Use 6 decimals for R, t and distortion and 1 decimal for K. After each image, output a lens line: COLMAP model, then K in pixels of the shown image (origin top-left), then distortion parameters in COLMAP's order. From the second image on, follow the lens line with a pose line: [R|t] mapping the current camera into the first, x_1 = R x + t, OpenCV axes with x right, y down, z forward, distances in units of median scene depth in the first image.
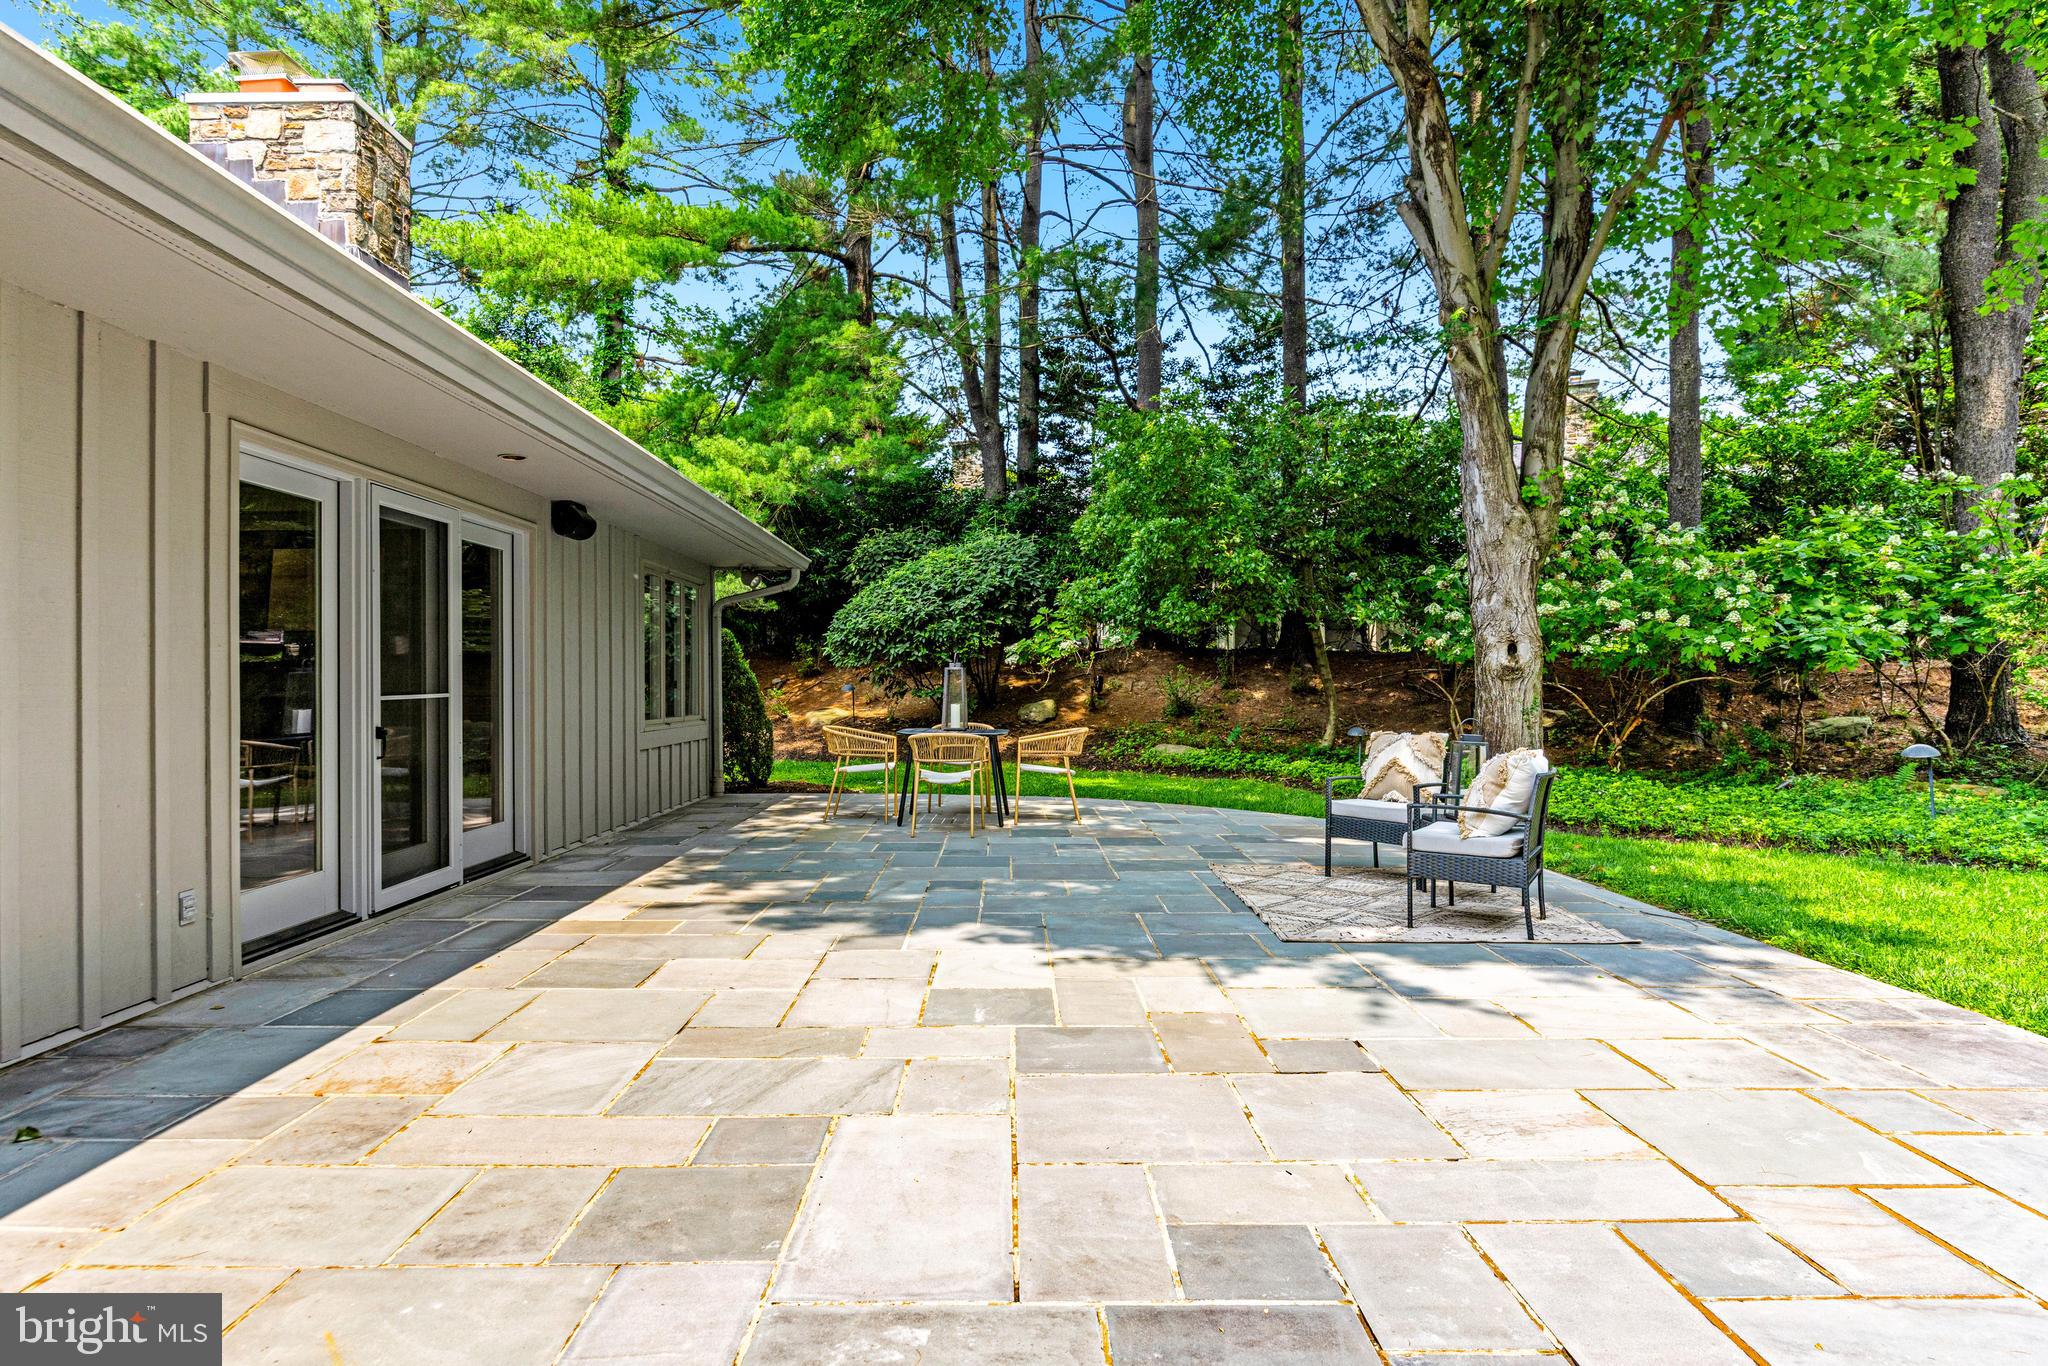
lens RADIAL K [[1184.4, 0, 1020.6], [0, 1184.4, 679.4], [0, 0, 1]] dist [0.003126, 0.000225]
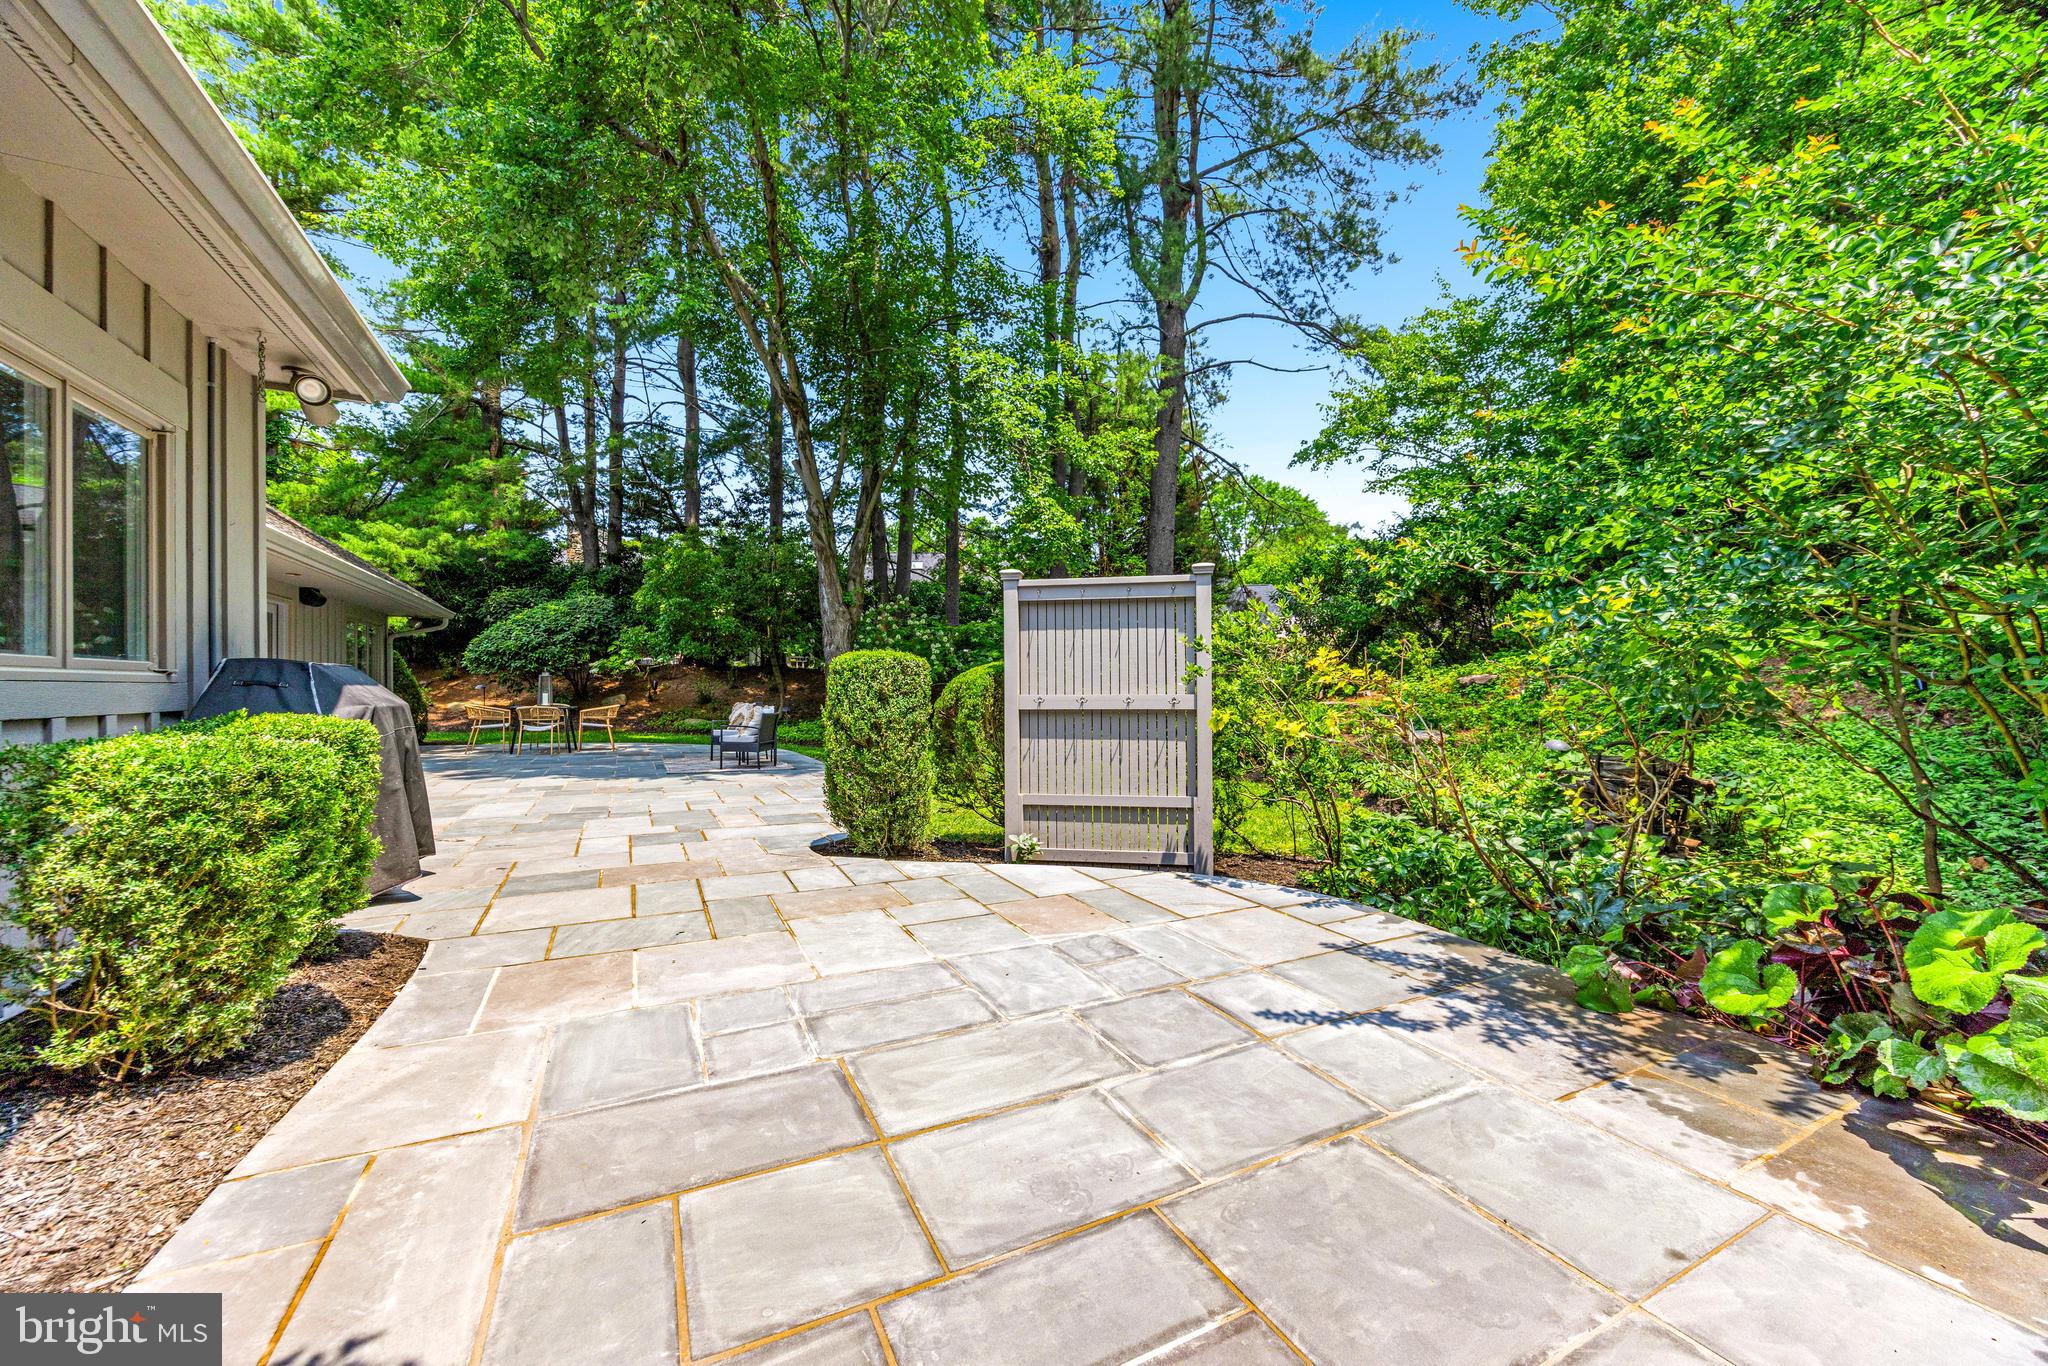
lens RADIAL K [[777.6, 0, 1018.7], [0, 777.6, 685.8], [0, 0, 1]] dist [-0.003456, -0.000238]
pose [[0.894968, 0.004277, 0.446110, 0.036037], [-0.004754, 0.999989, -0.000051, 0.002101], [-0.446106, -0.002075, 0.894978, -0.253584]]
